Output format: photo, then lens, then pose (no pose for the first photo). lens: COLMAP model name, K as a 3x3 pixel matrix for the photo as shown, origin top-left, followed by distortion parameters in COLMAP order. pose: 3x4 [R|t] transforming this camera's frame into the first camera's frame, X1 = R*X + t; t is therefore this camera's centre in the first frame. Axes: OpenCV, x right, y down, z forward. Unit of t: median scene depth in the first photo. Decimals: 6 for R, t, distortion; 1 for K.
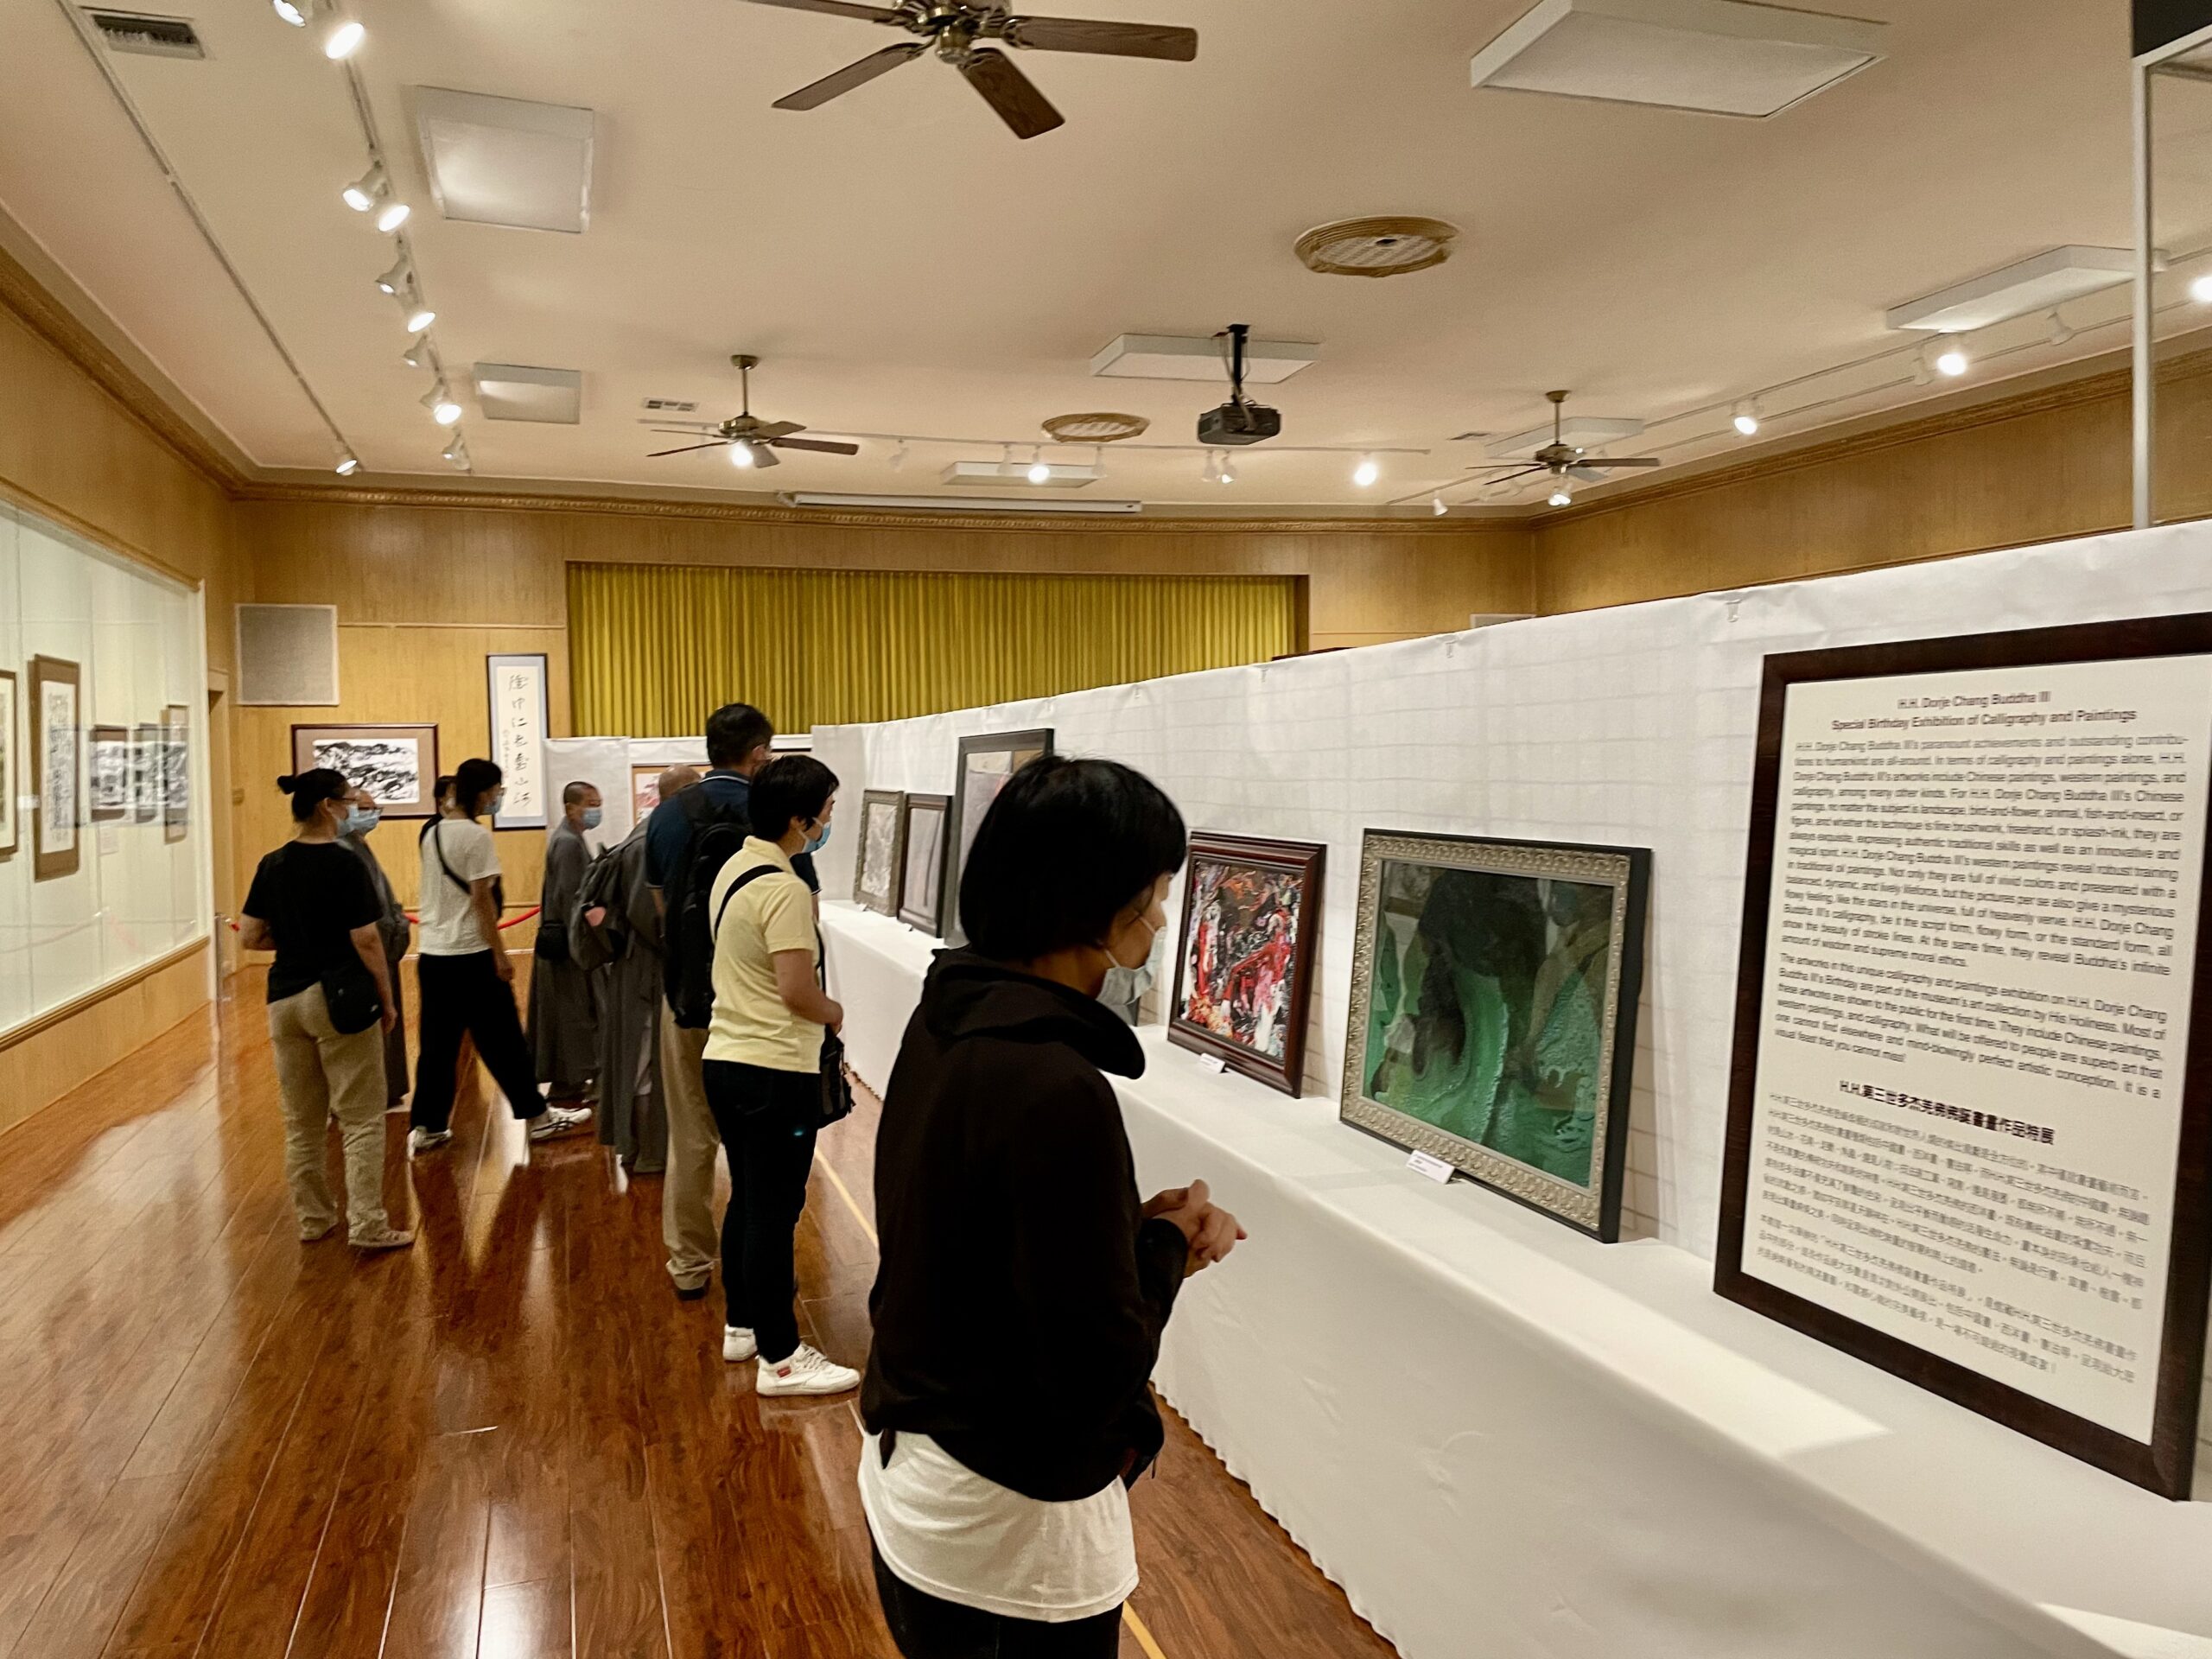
lens RADIAL K [[1675.9, 0, 1084.3], [0, 1675.9, 801.8], [0, 0, 1]] dist [0.093920, -0.121716]
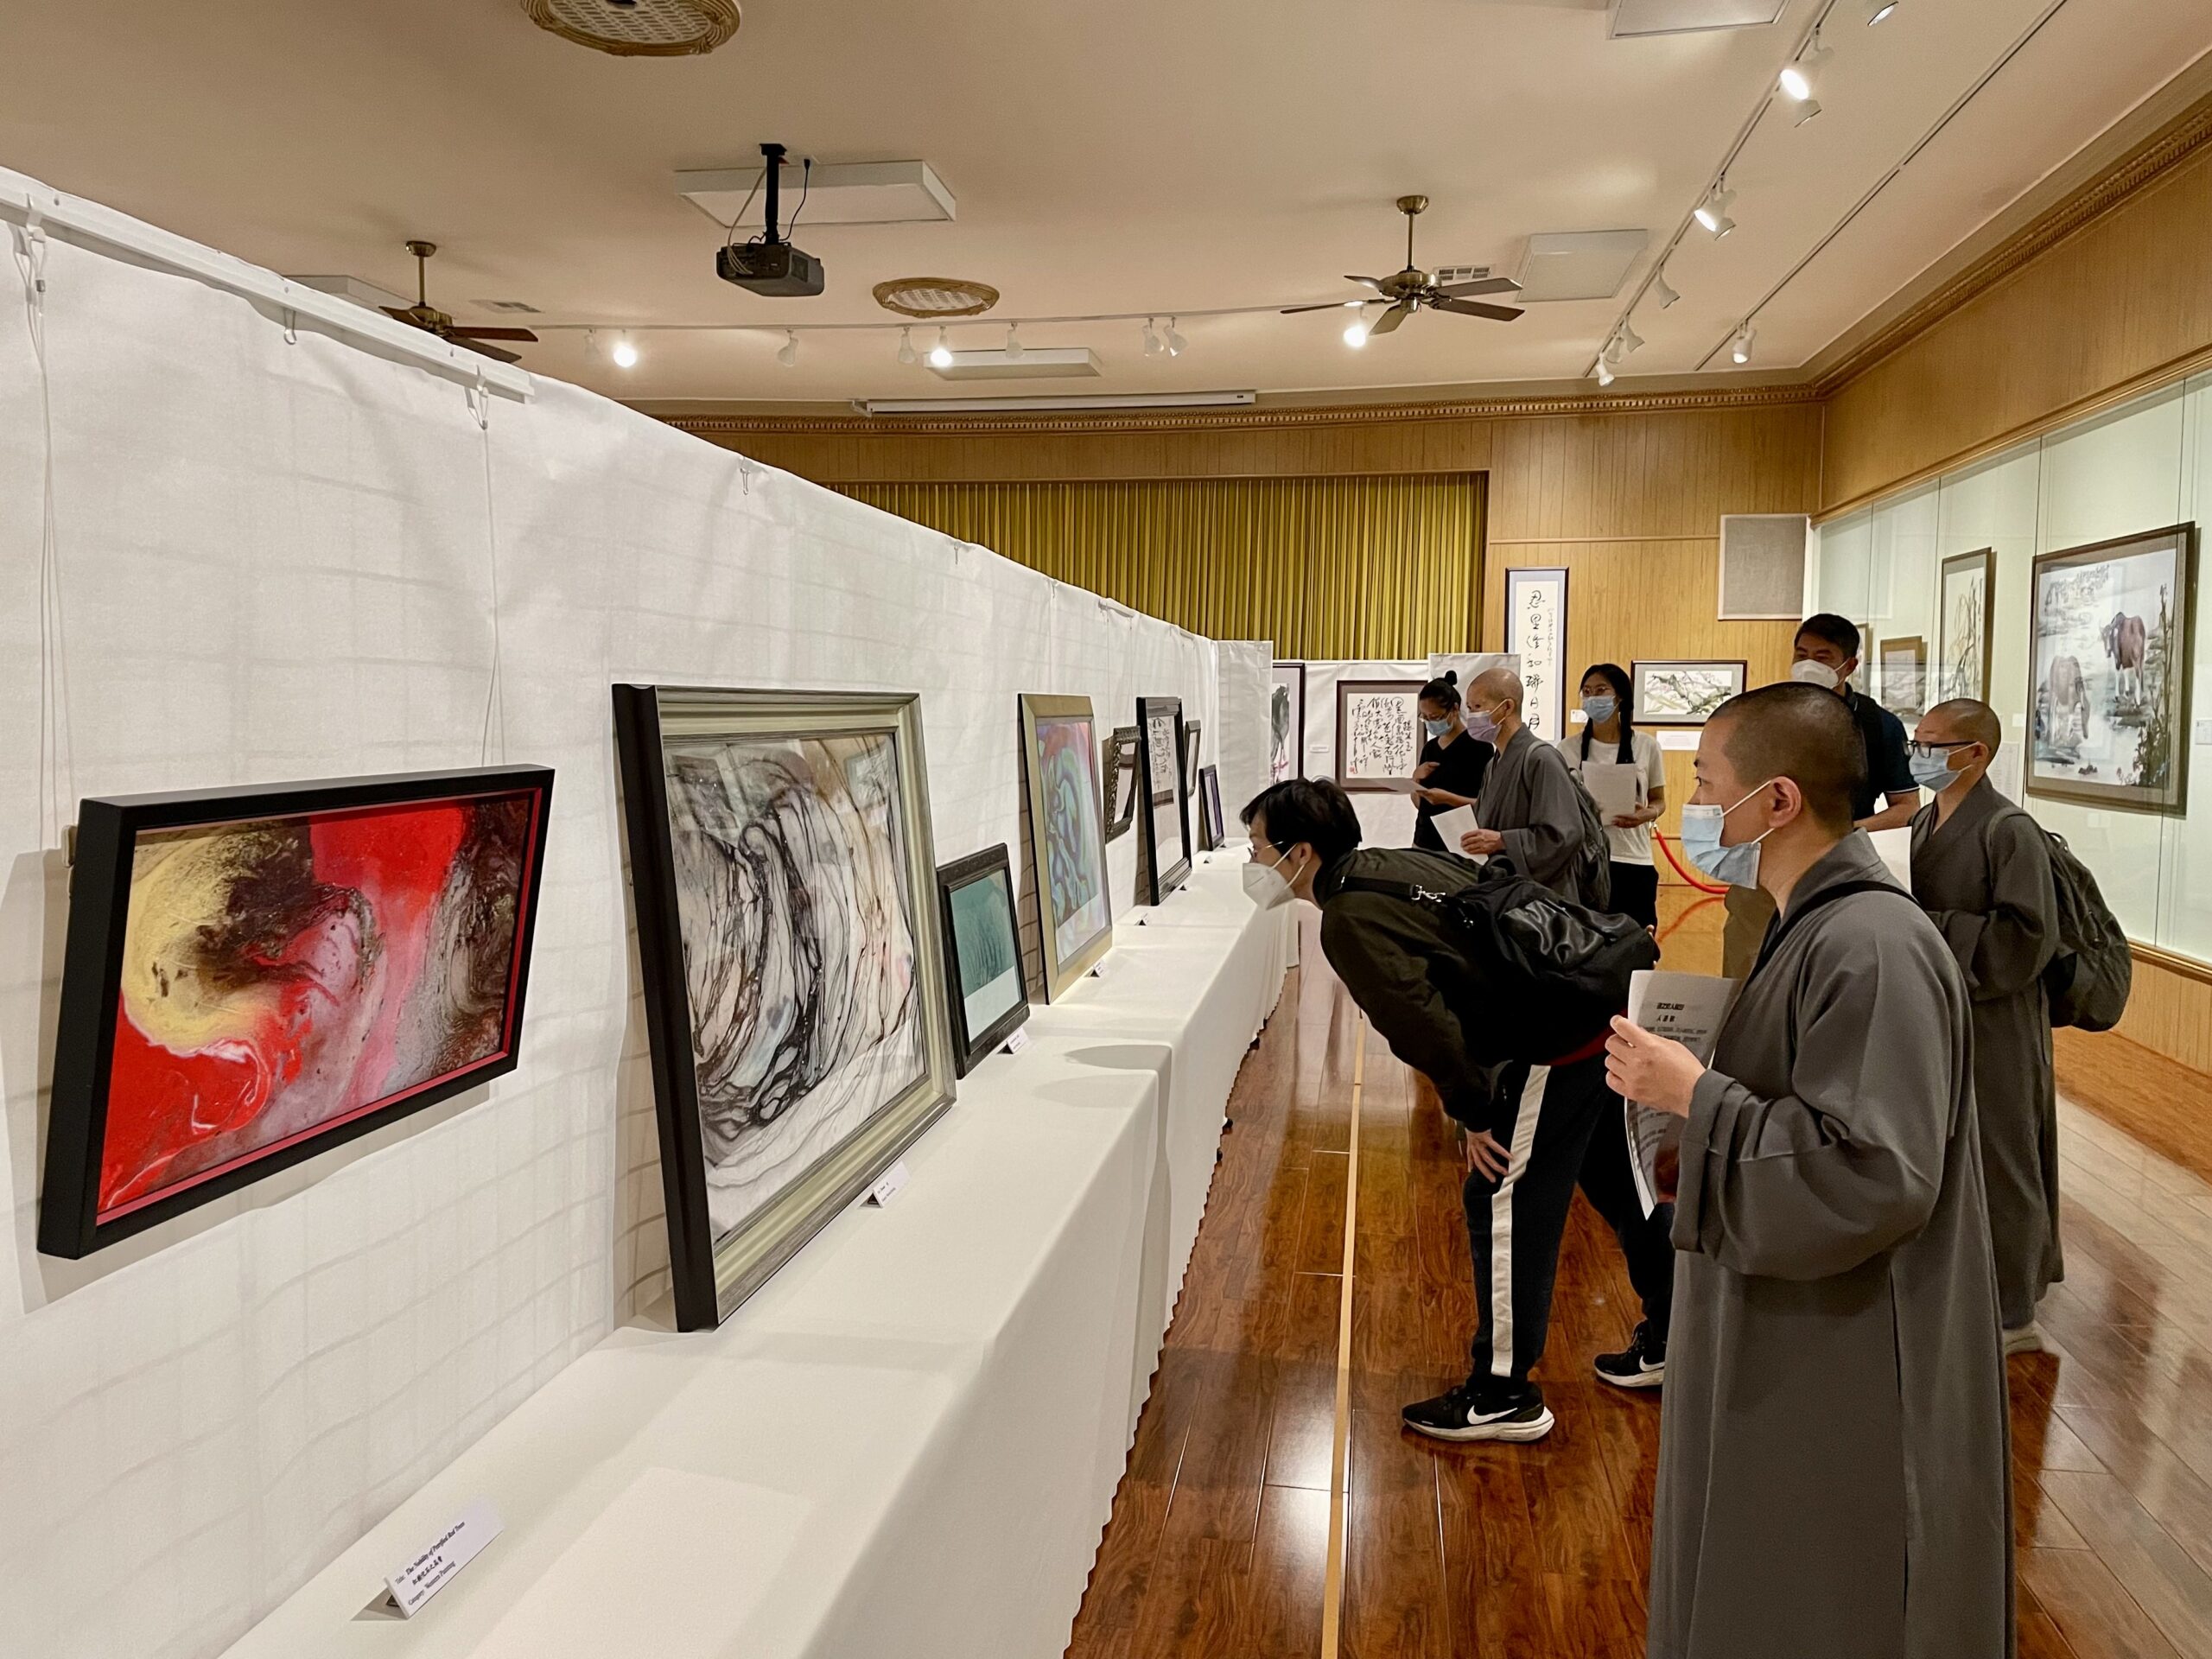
lens RADIAL K [[1675.9, 0, 1114.8], [0, 1675.9, 816.0], [0, 0, 1]] dist [0.093920, -0.121716]
pose [[0.894336, 0.055628, -0.443925, 0.654916], [-0.035362, 0.997925, 0.053810, -0.011919], [0.445997, -0.032426, 0.894447, 0.356070]]
